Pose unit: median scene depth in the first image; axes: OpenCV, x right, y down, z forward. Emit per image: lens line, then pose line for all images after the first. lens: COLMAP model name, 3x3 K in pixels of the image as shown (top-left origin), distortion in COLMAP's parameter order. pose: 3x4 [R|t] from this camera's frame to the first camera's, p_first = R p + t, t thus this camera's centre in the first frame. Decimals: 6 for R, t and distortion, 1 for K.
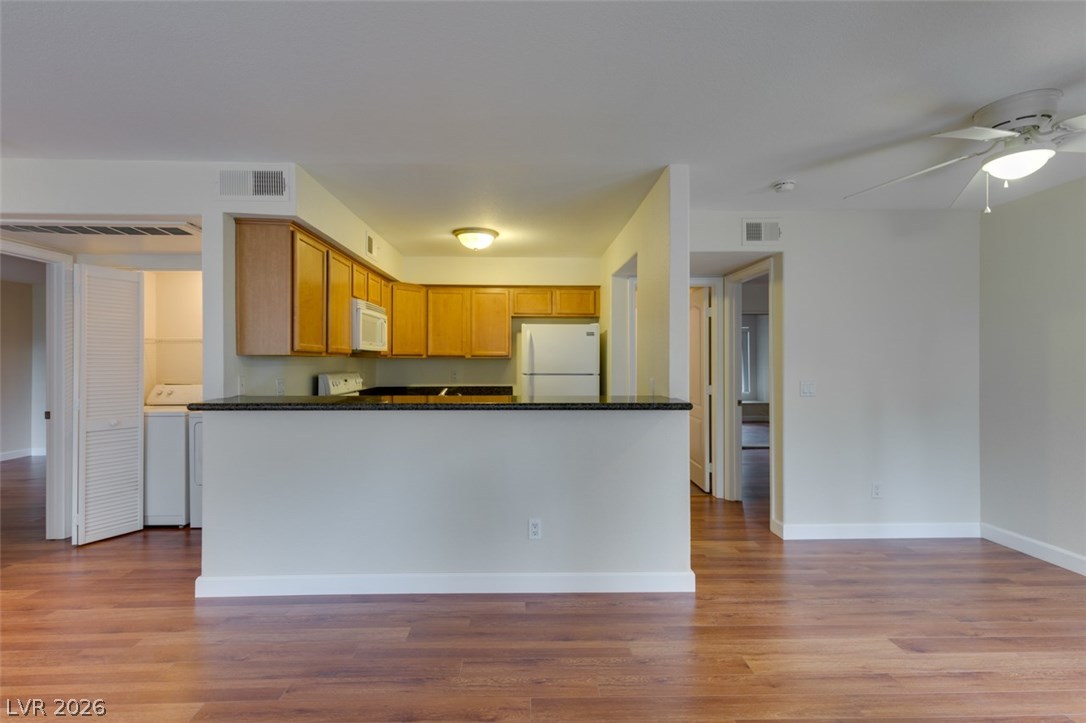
lens RADIAL K [[484.9, 0, 540.9], [0, 484.9, 362.5], [0, 0, 1]] dist [0.001504, -0.000930]
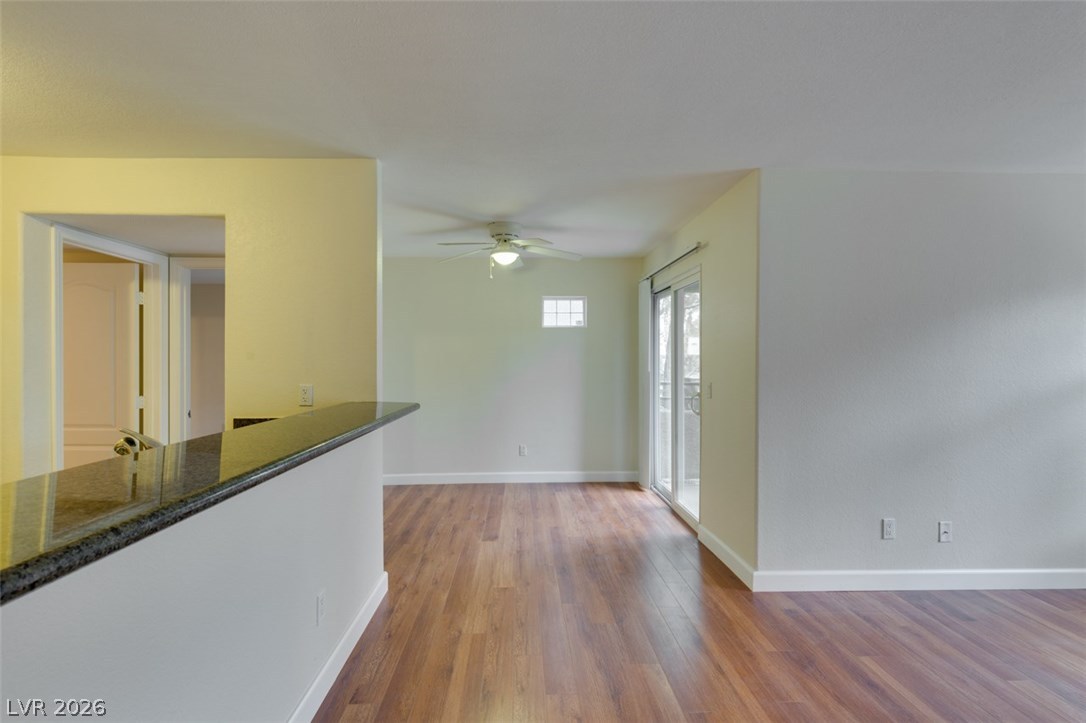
lens RADIAL K [[484.9, 0, 540.1], [0, 484.9, 358.0], [0, 0, 1]] dist [0.001504, -0.000930]
pose [[0.000299, 0.005601, 0.999984, -0.797062], [0.006853, 0.999961, -0.005603, -0.005701], [-0.999976, 0.006854, 0.000261, 0.770748]]
